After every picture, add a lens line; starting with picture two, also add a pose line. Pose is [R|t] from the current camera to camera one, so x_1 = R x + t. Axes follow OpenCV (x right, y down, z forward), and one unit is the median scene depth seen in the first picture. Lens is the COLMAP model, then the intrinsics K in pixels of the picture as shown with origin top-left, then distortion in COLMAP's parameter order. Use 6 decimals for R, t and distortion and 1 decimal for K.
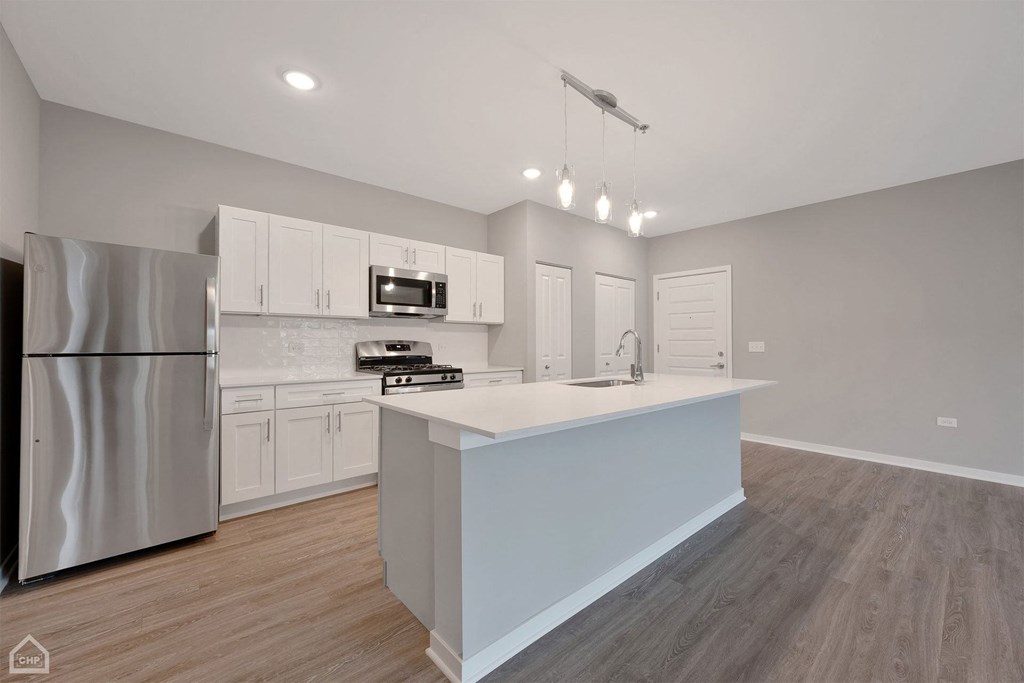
lens RADIAL K [[401.5, 0, 516.7], [0, 401.5, 339.4], [0, 0, 1]] dist [-0.001709, 0.000081]
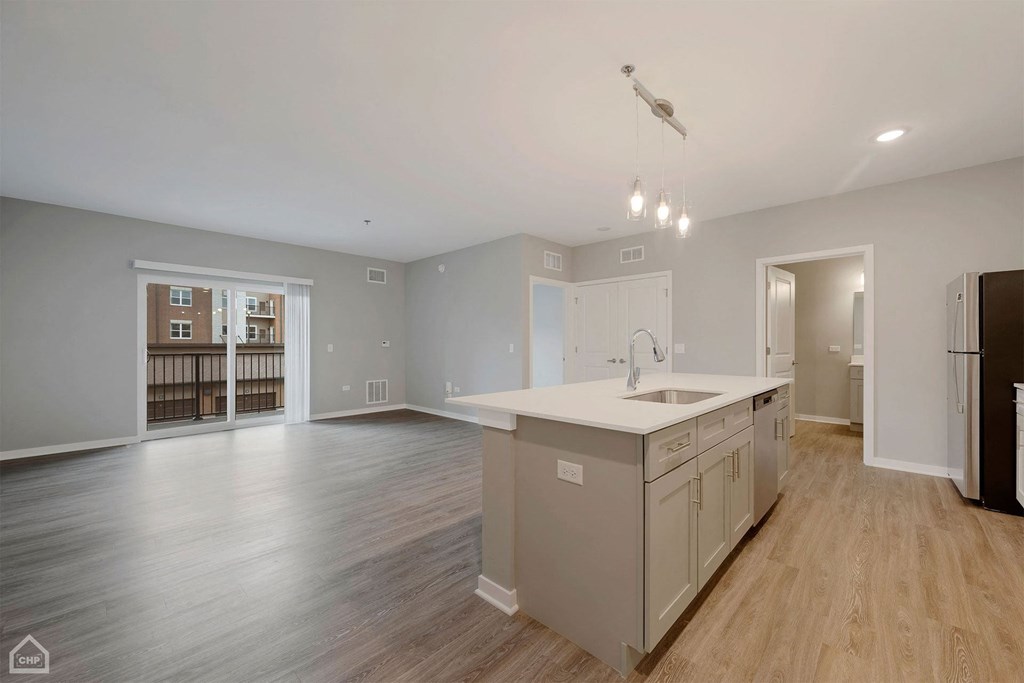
lens RADIAL K [[401.5, 0, 514.7], [0, 401.5, 347.5], [0, 0, 1]] dist [-0.001709, 0.000081]
pose [[-0.995710, 0.002943, -0.092482, 0.496749], [0.003209, 0.999991, -0.002728, 0.012760], [0.092473, -0.003013, -0.995711, 1.428459]]
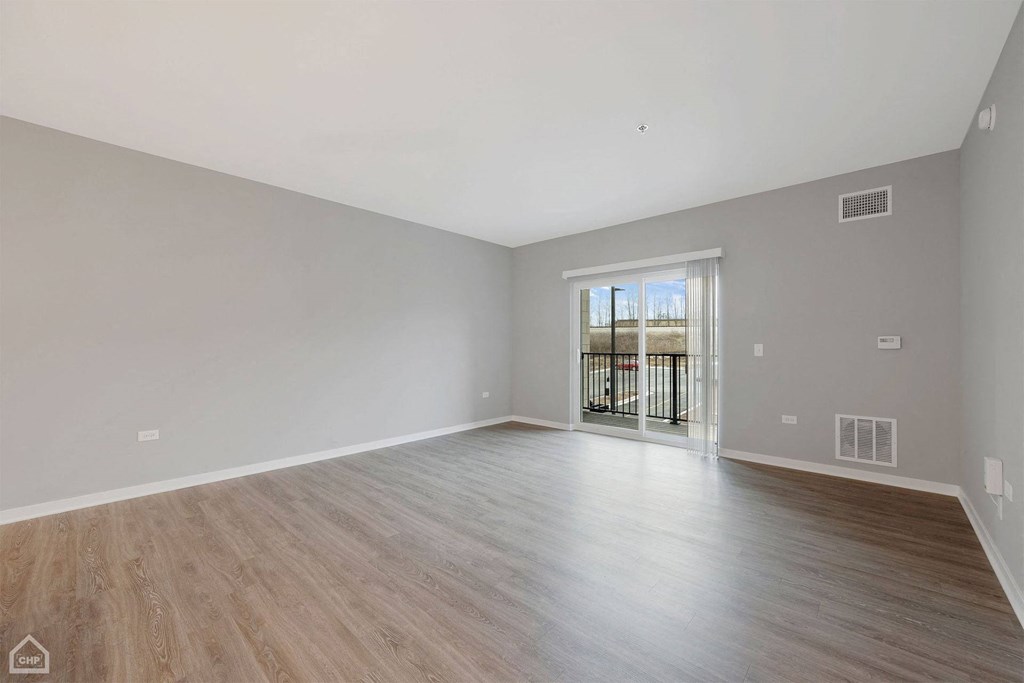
lens RADIAL K [[401.5, 0, 517.4], [0, 401.5, 338.2], [0, 0, 1]] dist [-0.001709, 0.000081]
pose [[-0.115344, 0.019040, 0.993143, 0.107611], [-0.009265, 0.999752, -0.020243, 0.004519], [-0.993282, -0.011537, -0.115139, 0.311859]]
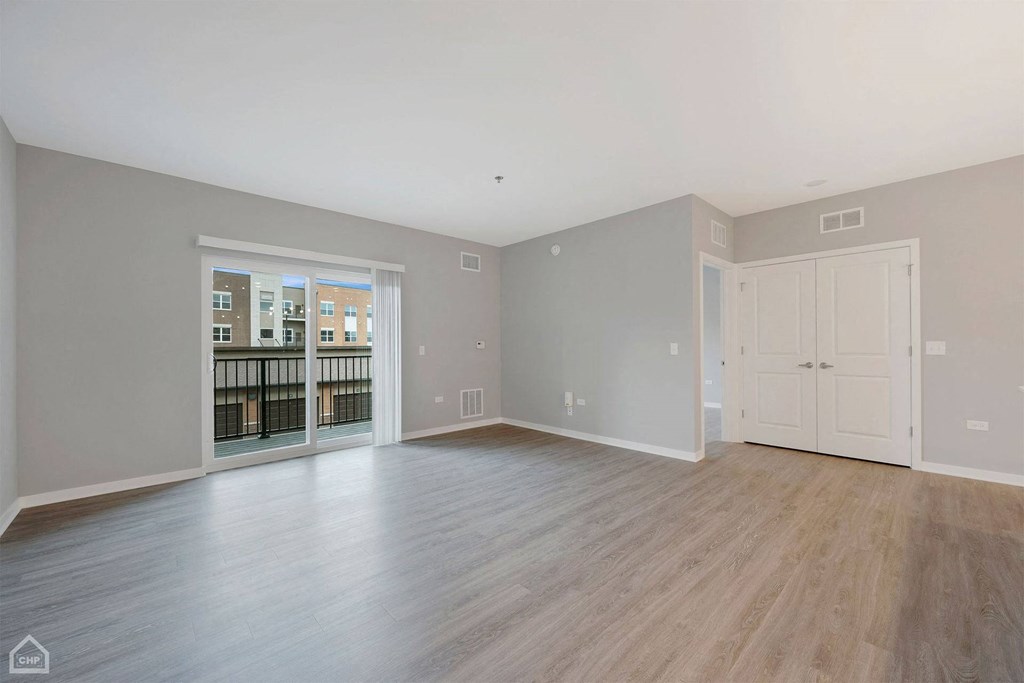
lens RADIAL K [[401.5, 0, 514.3], [0, 401.5, 346.9], [0, 0, 1]] dist [-0.001709, 0.000081]
pose [[-0.999346, 0.008013, -0.035249, 0.884382], [0.008356, 0.999919, -0.009572, 0.011902], [0.035169, -0.009860, -0.999333, 1.011623]]
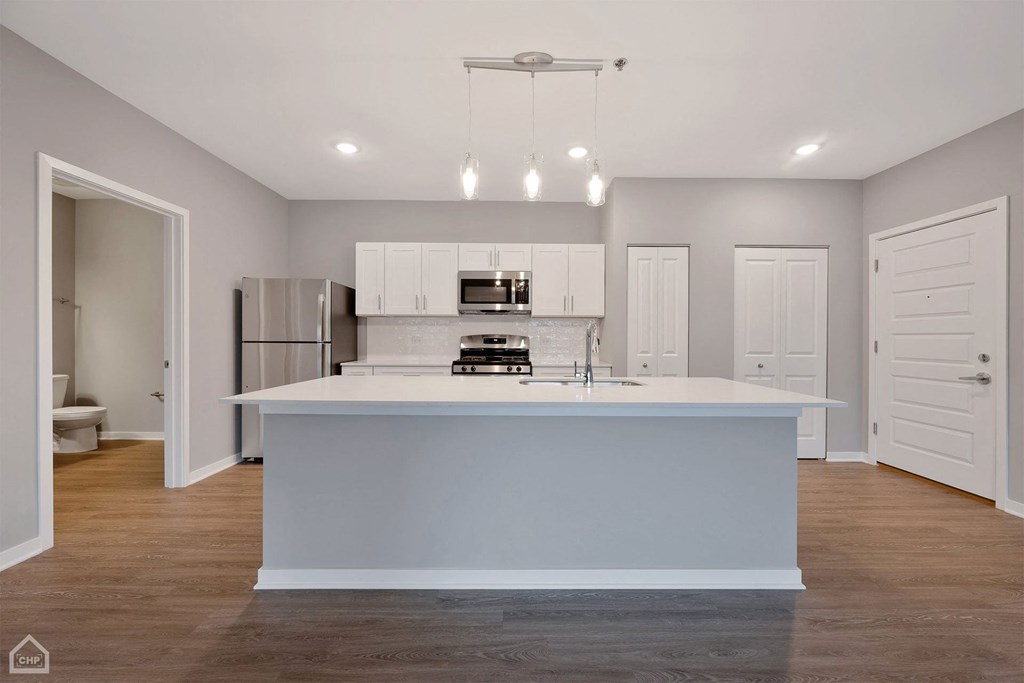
lens RADIAL K [[401.5, 0, 520.4], [0, 401.5, 340.7], [0, 0, 1]] dist [-0.001709, 0.000081]
pose [[0.758225, 0.008328, -0.651939, 0.557077], [0.001220, 0.999899, 0.014192, 0.004980], [0.651992, -0.011556, 0.758138, 0.218320]]
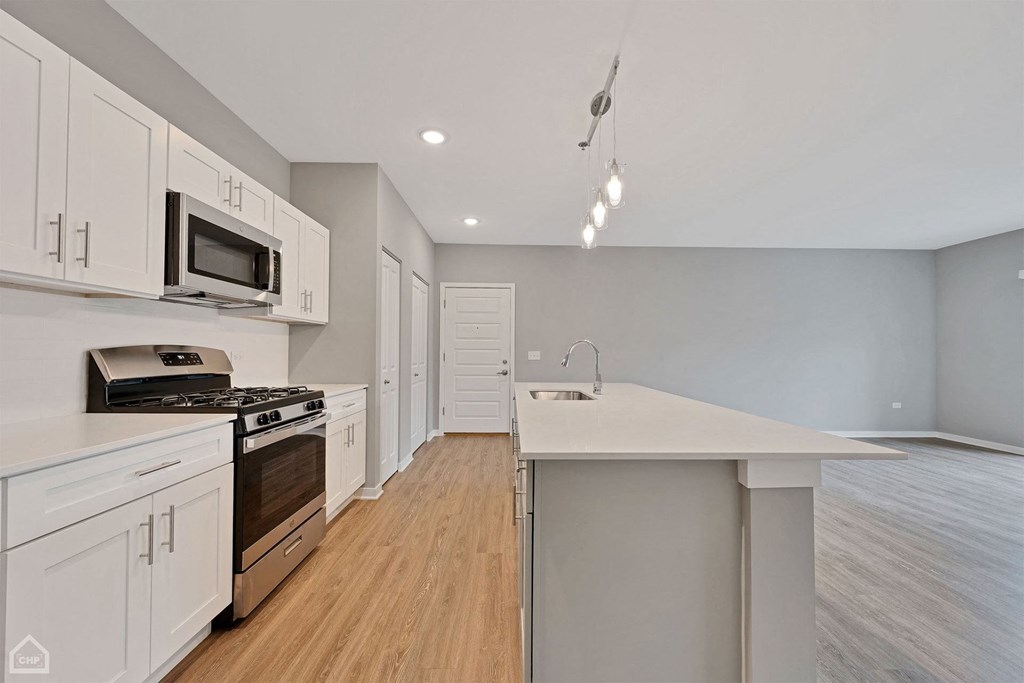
lens RADIAL K [[401.5, 0, 515.1], [0, 401.5, 345.0], [0, 0, 1]] dist [-0.001709, 0.000081]
pose [[0.648833, 0.017618, 0.760727, -0.466949], [-0.013787, 0.999840, -0.011396, 0.002510], [-0.760806, -0.003094, 0.648972, 0.375113]]
